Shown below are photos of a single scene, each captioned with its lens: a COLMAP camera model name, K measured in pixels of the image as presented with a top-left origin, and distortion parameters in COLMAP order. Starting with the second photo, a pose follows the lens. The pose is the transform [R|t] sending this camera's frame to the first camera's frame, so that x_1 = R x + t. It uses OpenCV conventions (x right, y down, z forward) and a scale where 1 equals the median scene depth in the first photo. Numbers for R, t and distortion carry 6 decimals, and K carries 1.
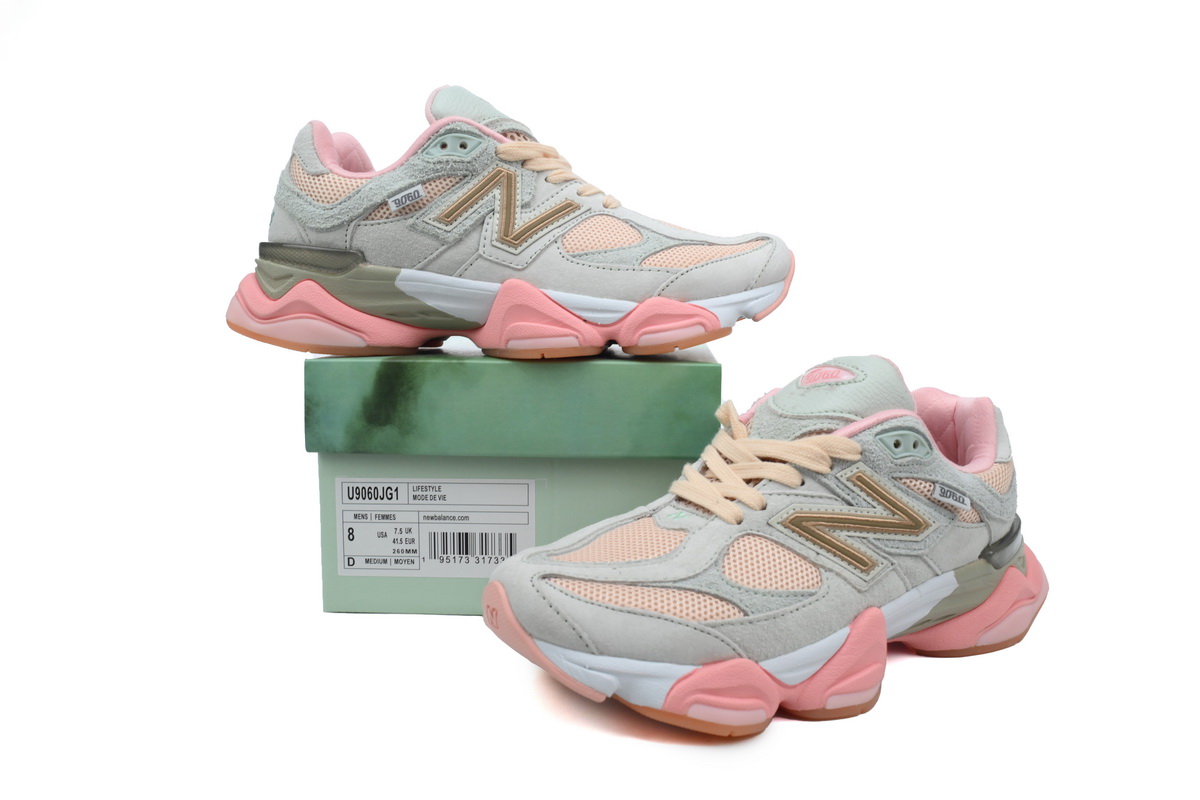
lens RADIAL K [[978.2, 0, 600.0], [0, 978.2, 400.0], [0, 0, 1]] dist [0.000609, -0.001038]
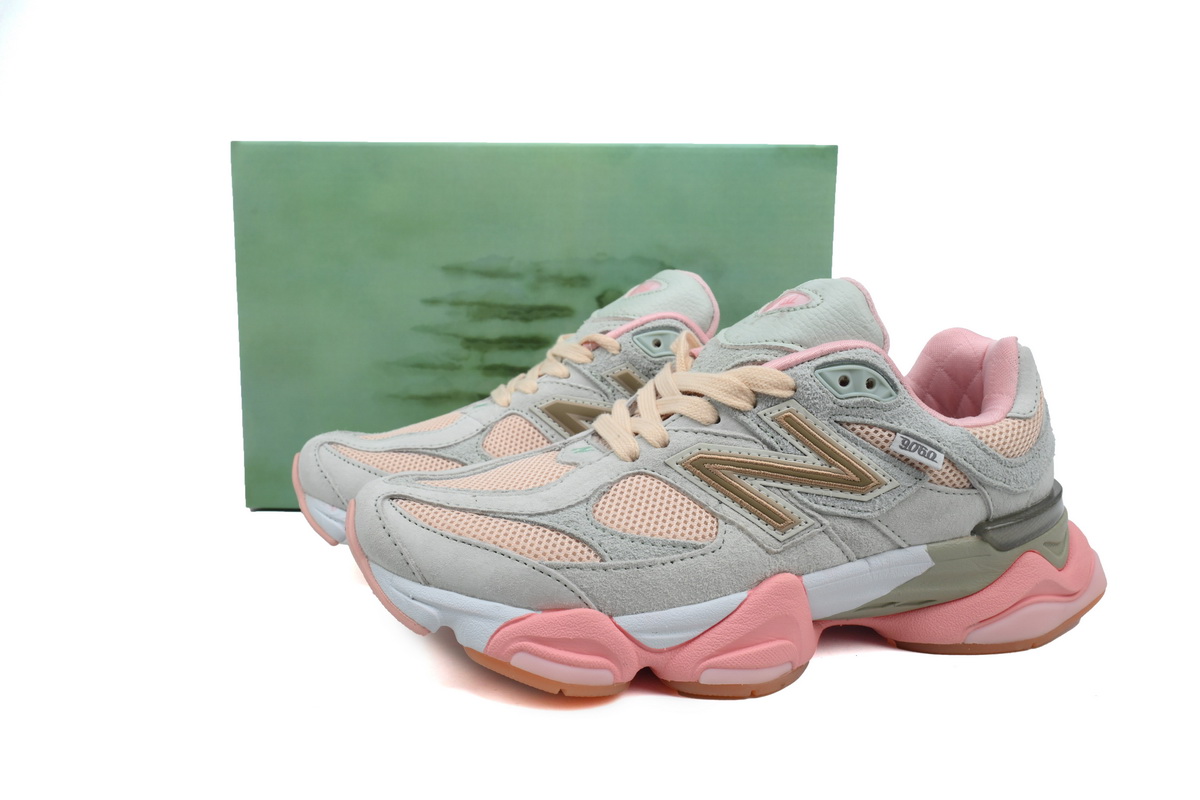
lens RADIAL K [[978.2, 0, 600.0], [0, 978.2, 400.0], [0, 0, 1]] dist [0.000609, -0.001038]
pose [[0.952698, 0.046781, -0.300295, 0.364378], [-0.046704, 0.998881, 0.007436, 0.065883], [0.300307, 0.006941, 0.953817, 0.160222]]
